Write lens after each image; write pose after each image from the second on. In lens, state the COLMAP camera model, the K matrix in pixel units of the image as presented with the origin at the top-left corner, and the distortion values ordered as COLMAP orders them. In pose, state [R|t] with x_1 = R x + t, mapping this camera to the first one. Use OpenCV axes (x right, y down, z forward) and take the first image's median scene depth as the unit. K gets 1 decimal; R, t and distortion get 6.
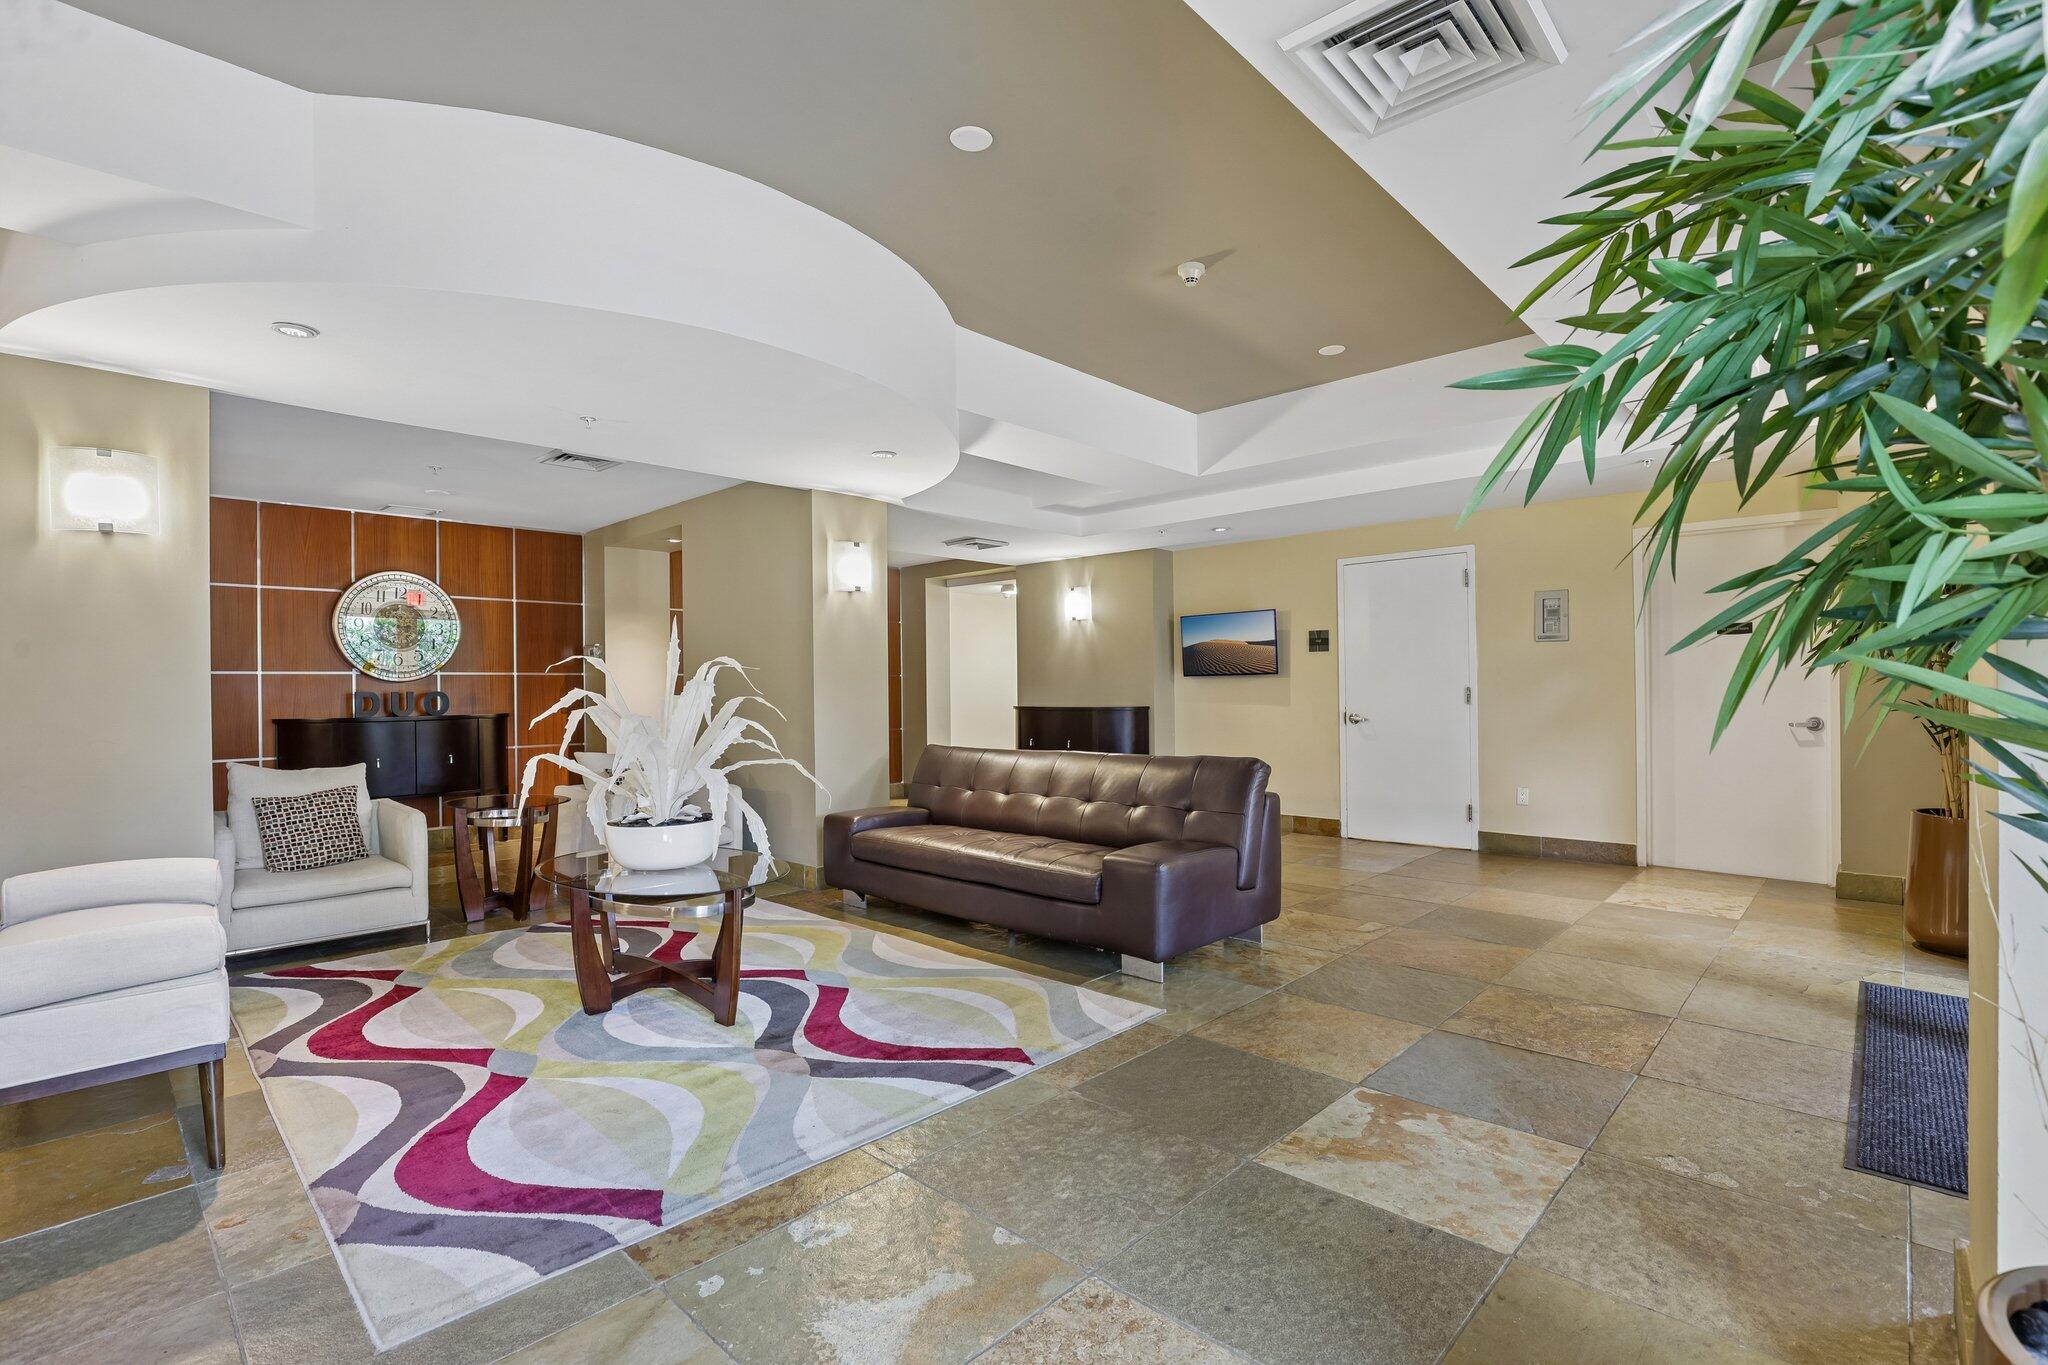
lens RADIAL K [[917.5, 0, 1024.0], [0, 917.5, 682.5], [0, 0, 1]] dist [-0.019122, -0.000217]
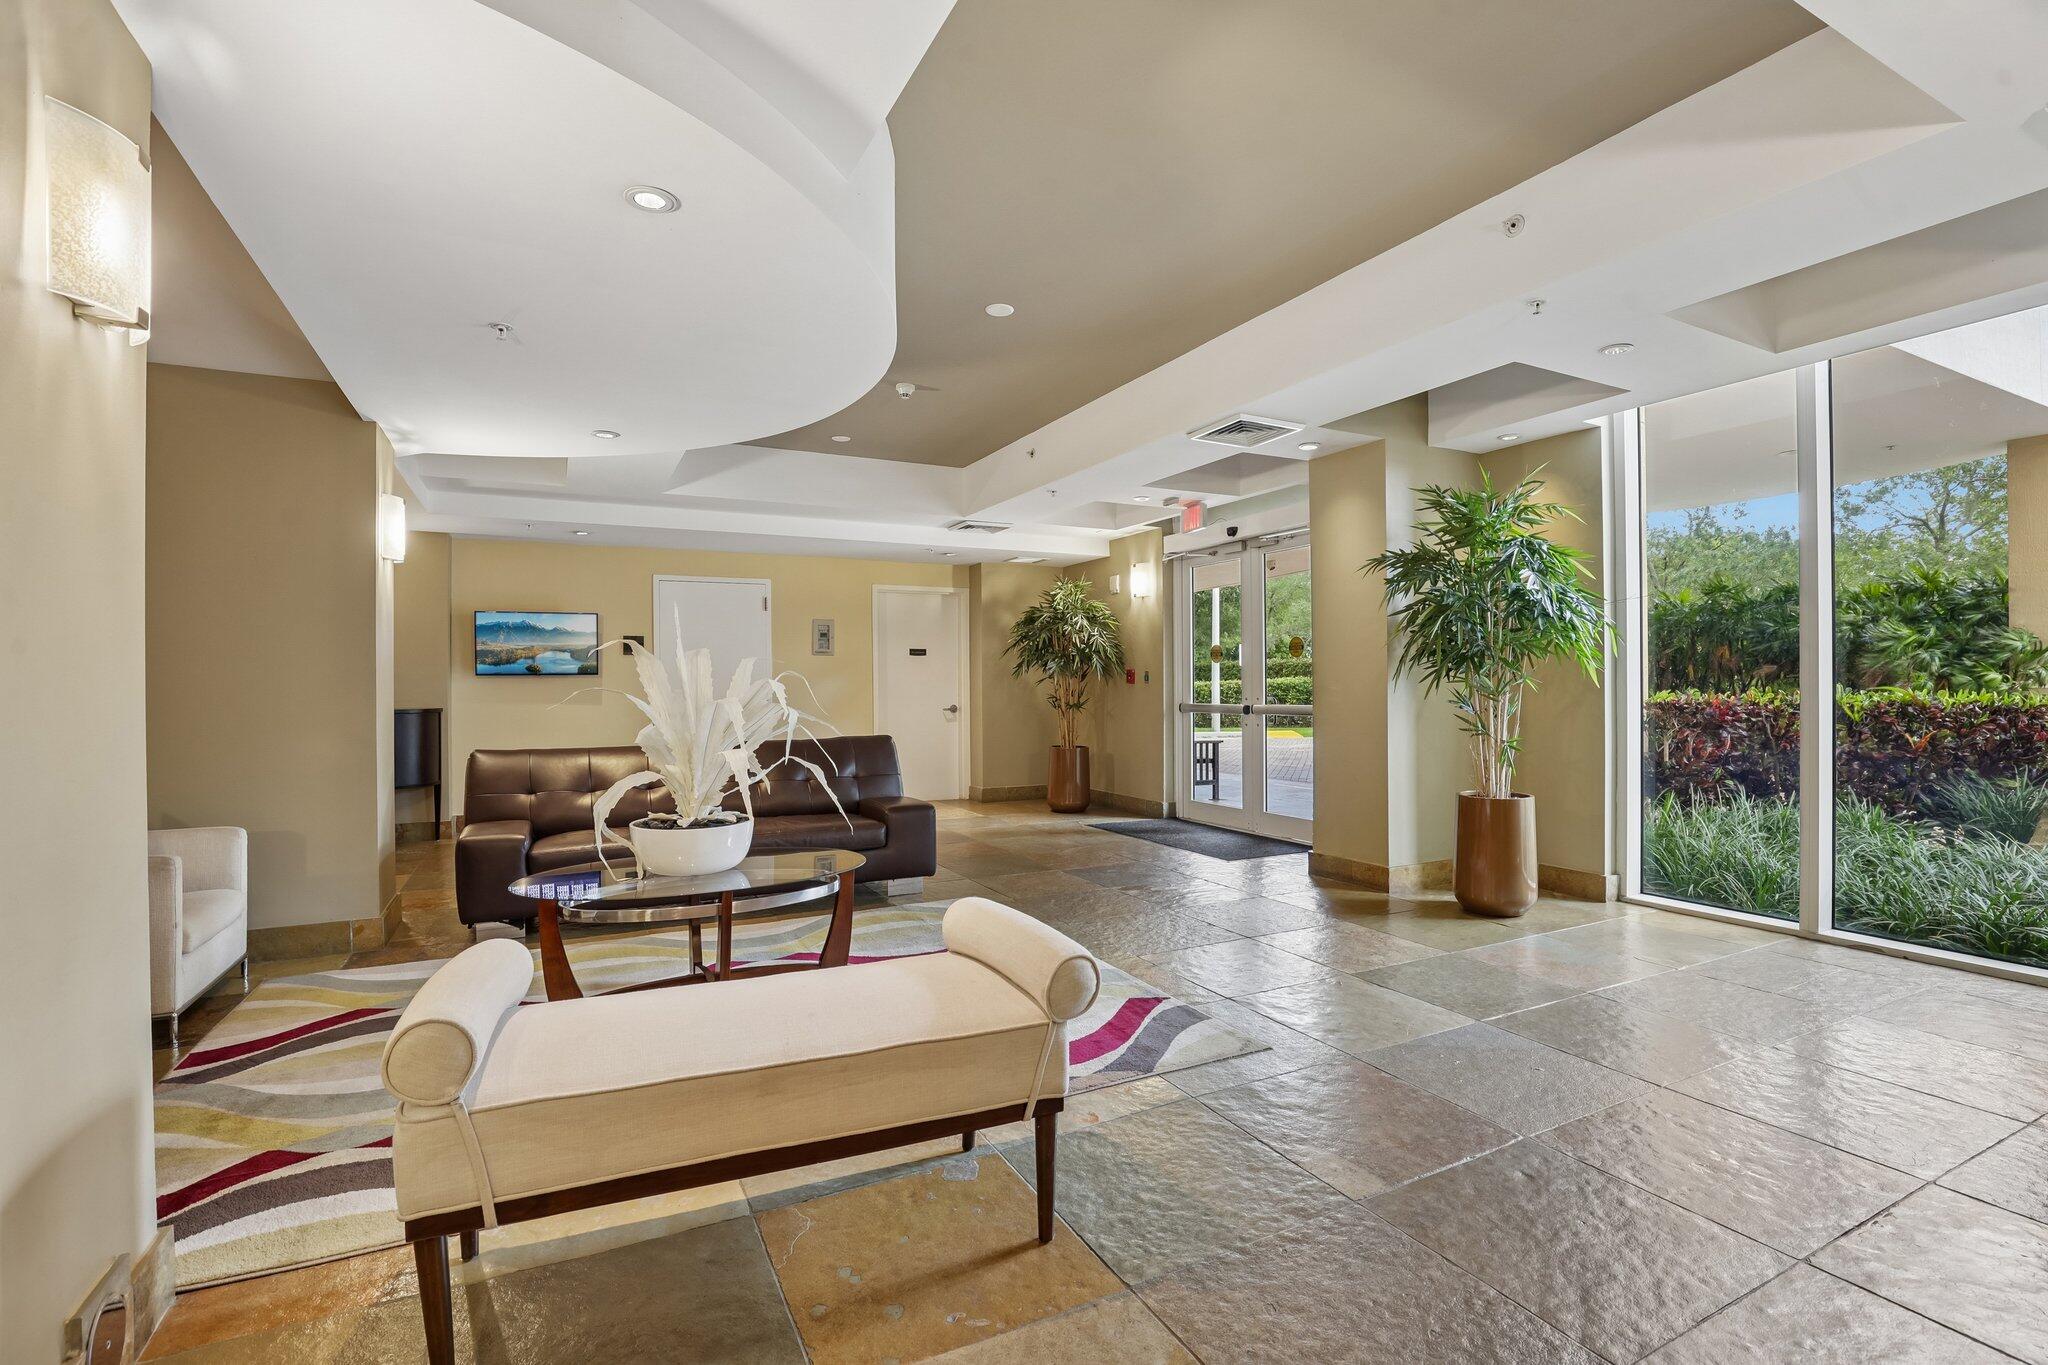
lens RADIAL K [[917.5, 0, 1024.0], [0, 917.5, 682.5], [0, 0, 1]] dist [-0.019122, -0.000217]
pose [[0.352469, 0.010532, 0.935764, -0.762005], [0.002013, 0.999926, -0.012012, 0.017237], [-0.935821, 0.006118, 0.352422, 0.245240]]
